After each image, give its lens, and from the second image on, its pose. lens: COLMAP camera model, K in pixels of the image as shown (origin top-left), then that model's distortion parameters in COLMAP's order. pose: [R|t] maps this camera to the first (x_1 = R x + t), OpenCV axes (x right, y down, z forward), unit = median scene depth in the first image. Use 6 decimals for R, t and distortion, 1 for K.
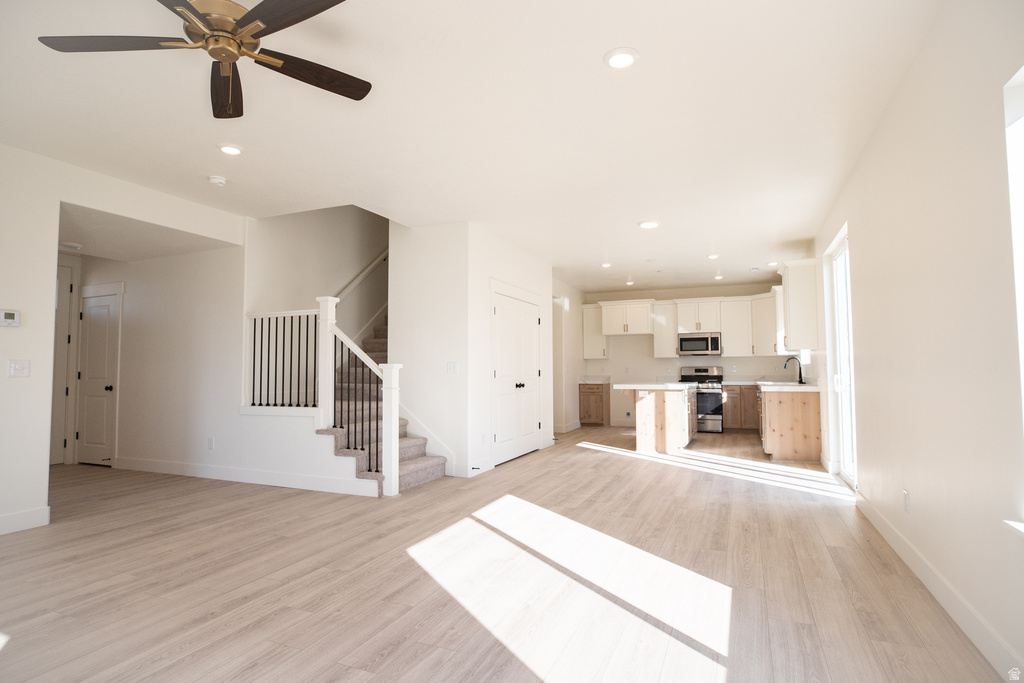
lens RADIAL K [[571.2, 0, 508.4], [0, 571.2, 342.9], [0, 0, 1]] dist [0.001125, -0.000202]
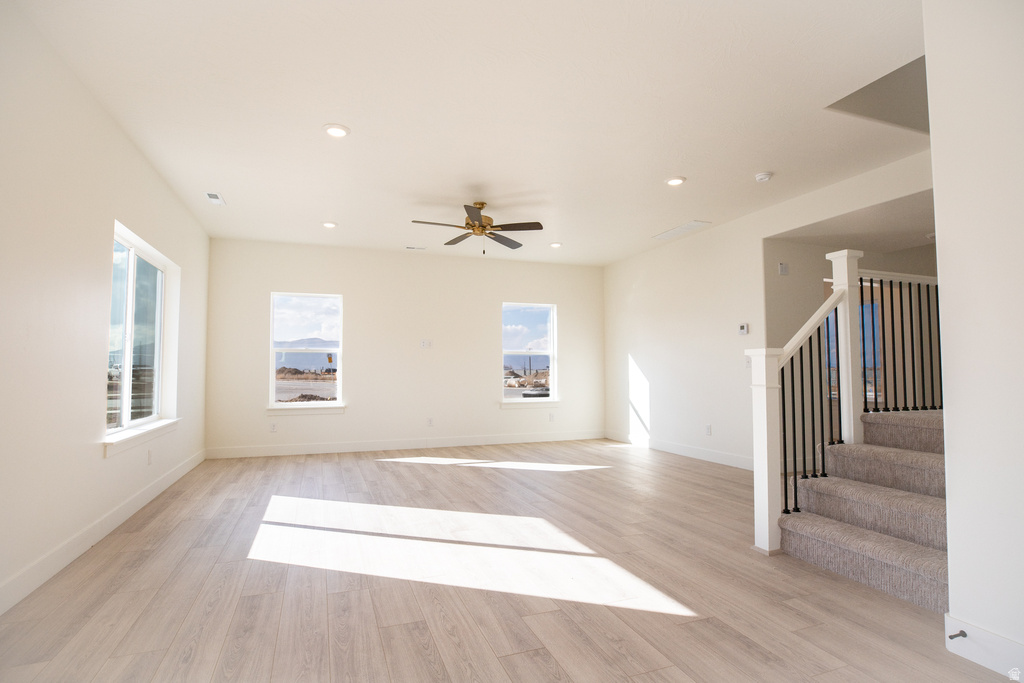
lens RADIAL K [[531.9, 0, 511.1], [0, 531.9, 342.7], [0, 0, 1]] dist [-0.001291, -0.000075]
pose [[-0.738989, -0.027749, -0.673146, 0.648697], [0.042345, 0.995263, -0.087515, 0.111341], [0.672386, -0.093177, -0.734313, 1.934590]]
